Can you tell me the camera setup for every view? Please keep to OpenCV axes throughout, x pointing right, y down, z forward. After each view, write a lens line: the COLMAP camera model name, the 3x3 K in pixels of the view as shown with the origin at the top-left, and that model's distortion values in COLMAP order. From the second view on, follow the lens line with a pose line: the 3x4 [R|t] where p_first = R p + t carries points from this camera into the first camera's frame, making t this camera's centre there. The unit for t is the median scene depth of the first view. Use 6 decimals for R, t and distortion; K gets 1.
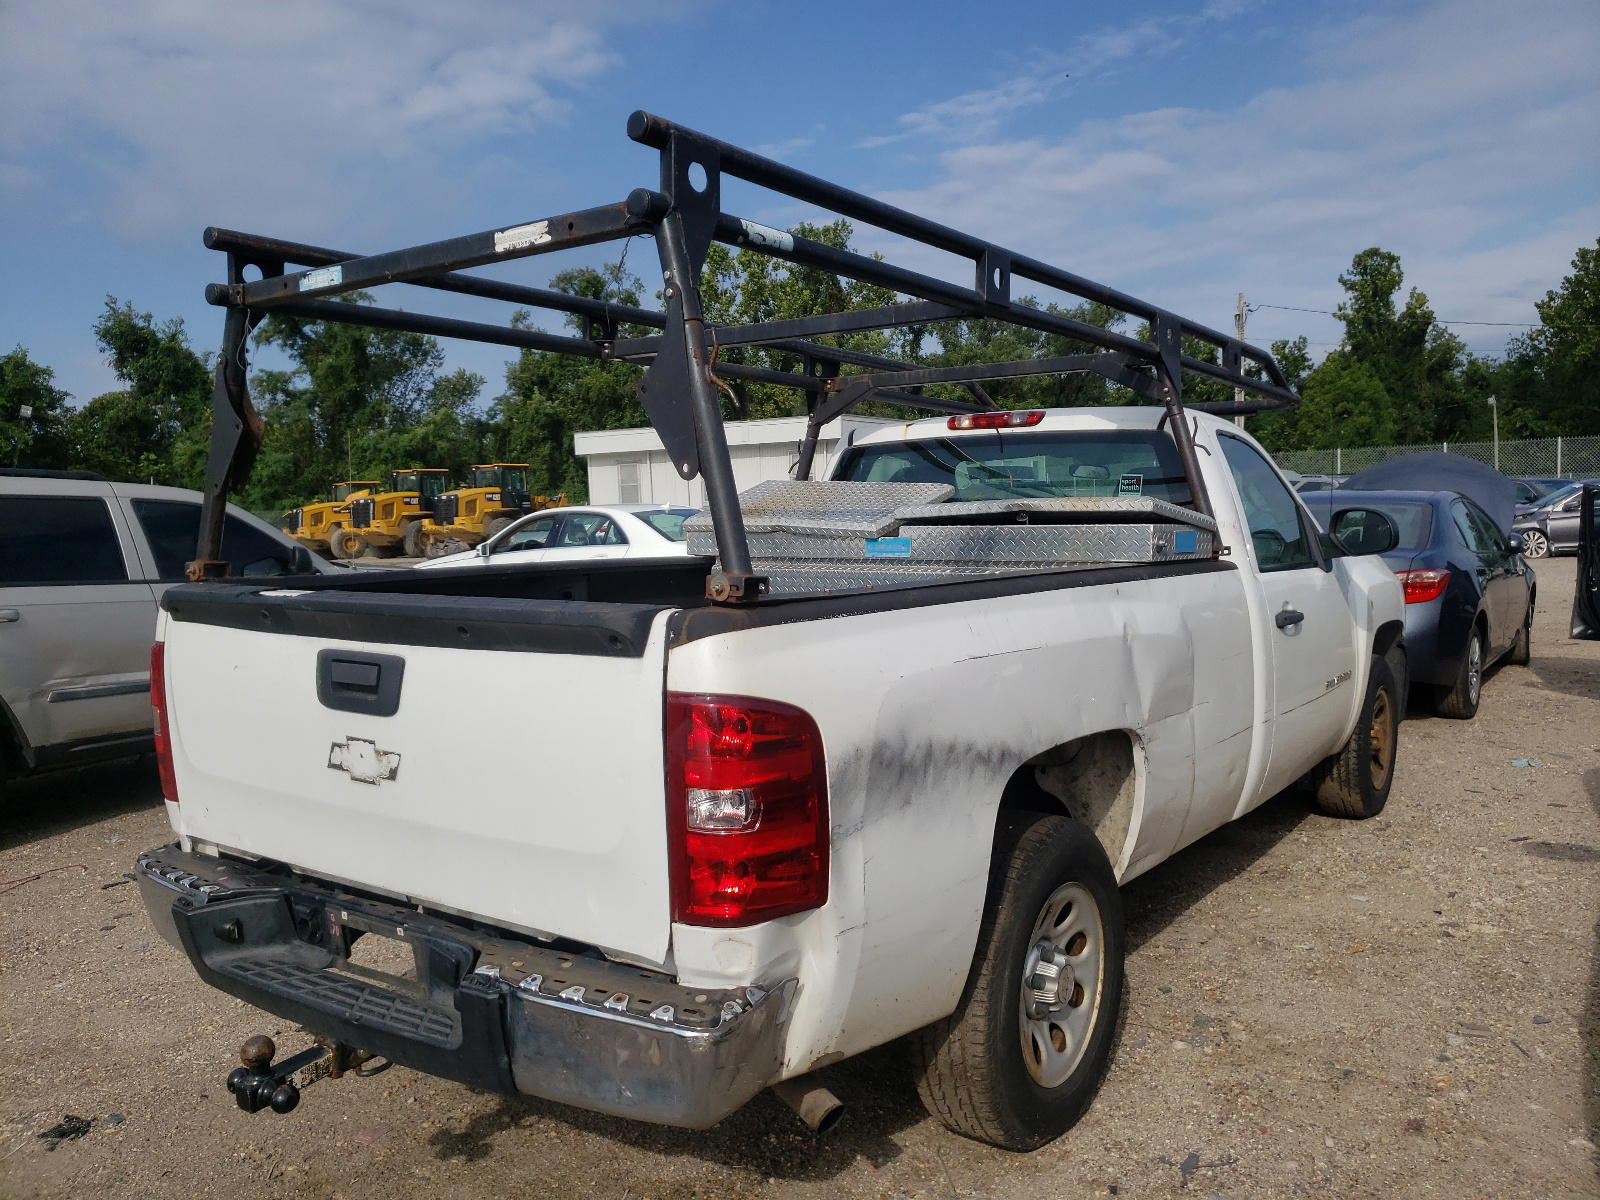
lens RADIAL K [[1272.7, 0, 800.0], [0, 1272.7, 600.0], [0, 0, 1]] dist [-0.000559, -0.000448]
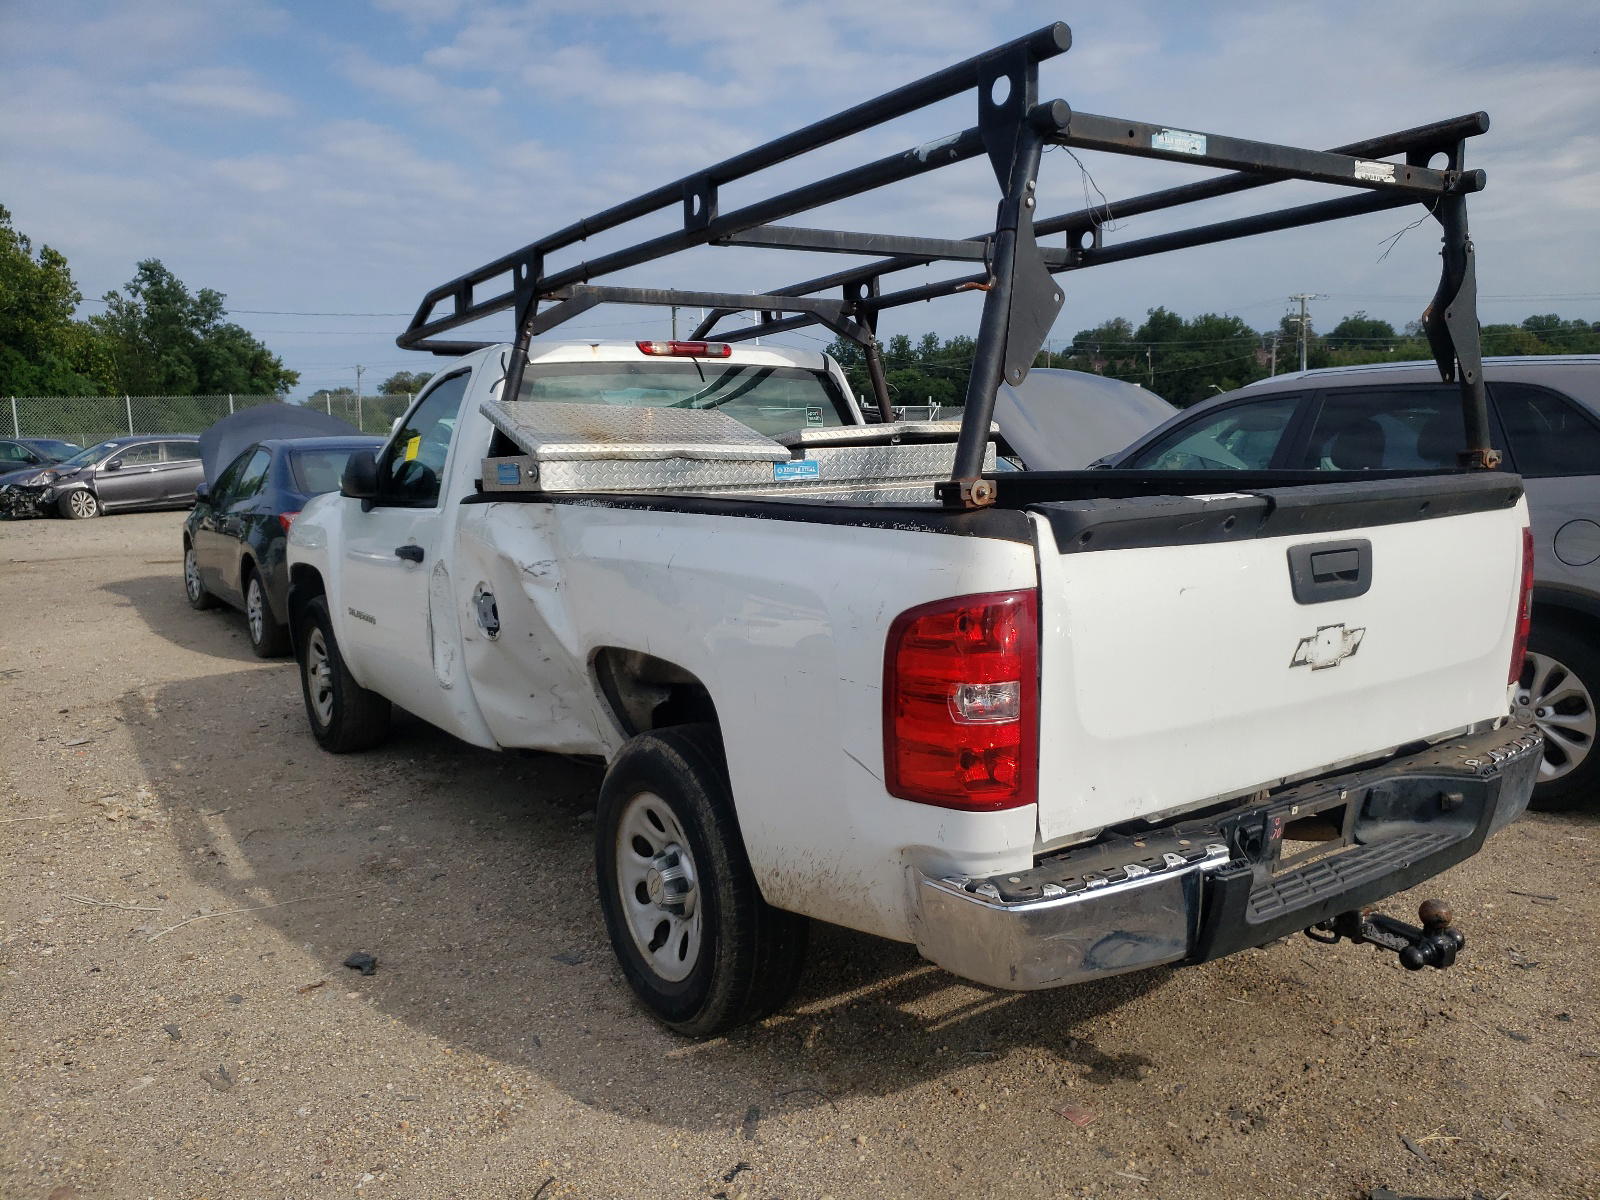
lens RADIAL K [[1292.5, 0, 799.8], [0, 1292.5, 628.7], [0, 0, 1]] dist [0.015243, 0.002171]
pose [[0.323490, -0.131860, 0.936999, -1.313419], [0.091630, 0.989954, 0.107677, -0.037616], [-0.941785, 0.051024, 0.332323, 0.938734]]
